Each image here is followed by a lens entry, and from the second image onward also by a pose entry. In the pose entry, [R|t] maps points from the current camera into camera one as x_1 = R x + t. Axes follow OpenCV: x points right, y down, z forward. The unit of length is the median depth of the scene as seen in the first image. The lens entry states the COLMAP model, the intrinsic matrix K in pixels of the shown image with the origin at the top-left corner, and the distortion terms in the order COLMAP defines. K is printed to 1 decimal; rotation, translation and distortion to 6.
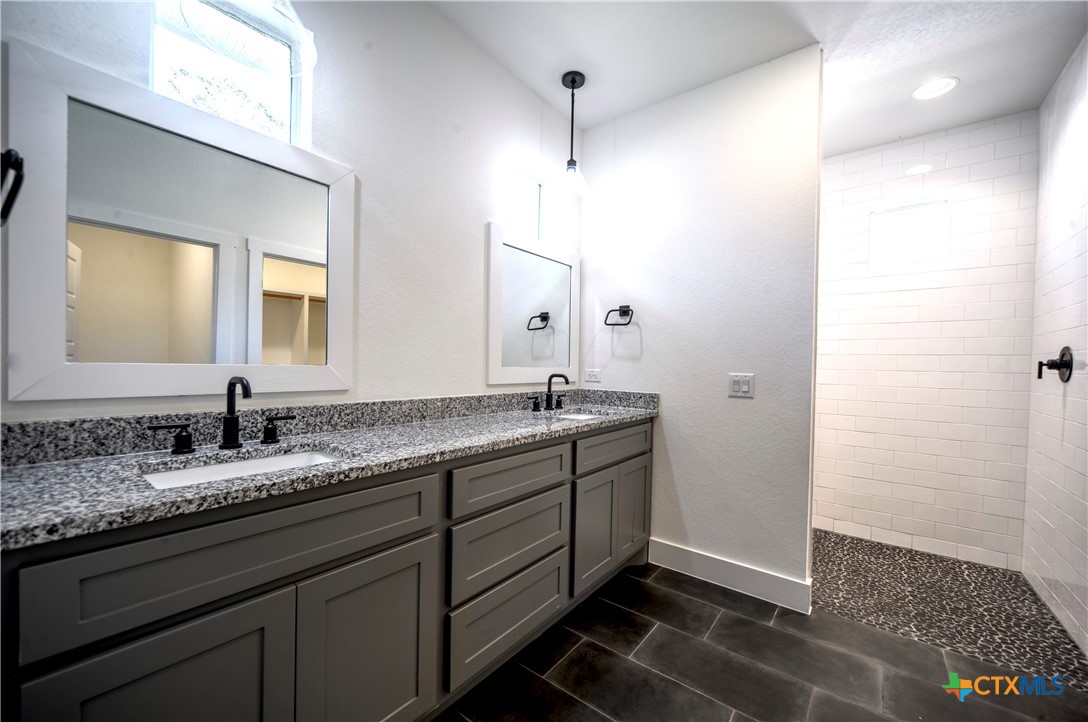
lens RADIAL K [[419.1, 0, 543.5], [0, 419.1, 370.1], [0, 0, 1]] dist [-0.007397, 0.000869]
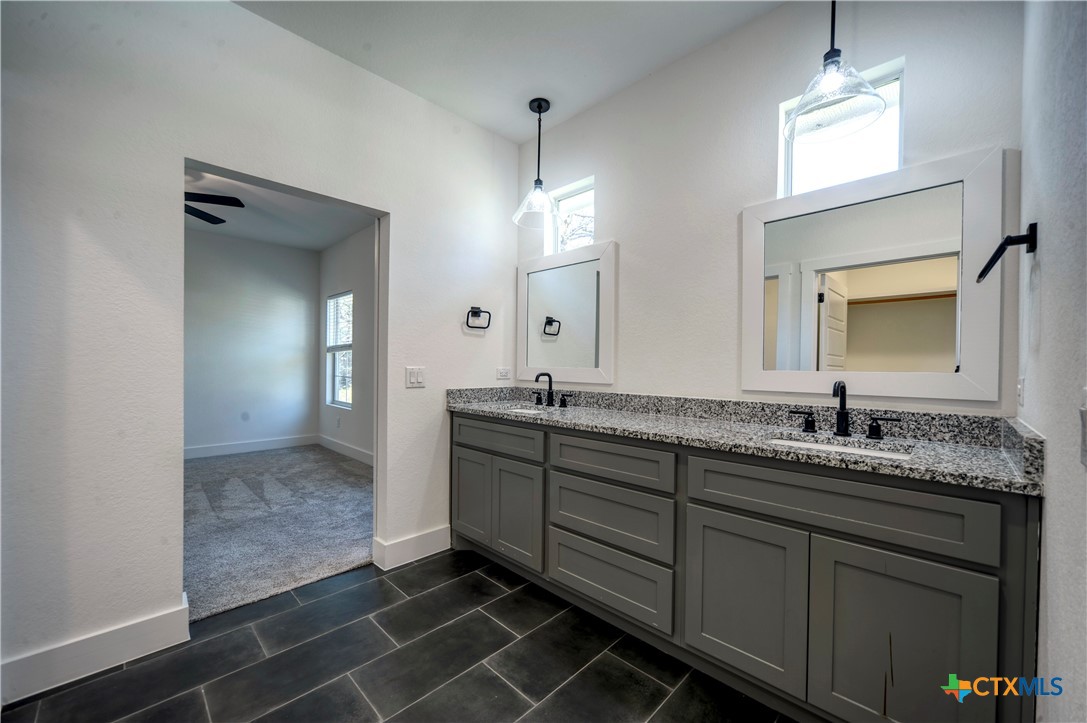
lens RADIAL K [[418.7, 0, 543.0], [0, 418.7, 370.6], [0, 0, 1]] dist [-0.007397, 0.000869]
pose [[-0.108902, -0.007528, -0.994024, 0.986790], [-0.025059, 0.999674, -0.004825, 0.010345], [0.993737, 0.024384, -0.109055, 0.834039]]
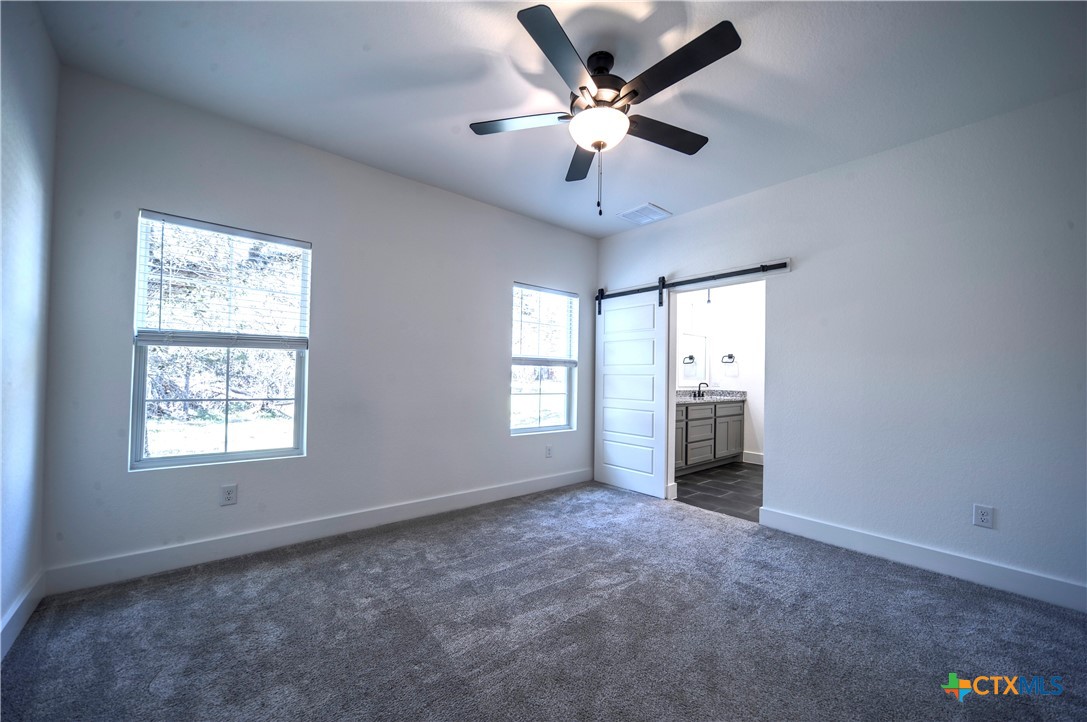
lens RADIAL K [[418.7, 0, 543.0], [0, 418.7, 370.1], [0, 0, 1]] dist [-0.007397, 0.000869]
pose [[0.979664, -0.005763, -0.200562, -0.544953], [-0.000910, 0.999450, -0.033160, 0.022233], [0.200642, 0.032668, 0.979120, -2.235176]]
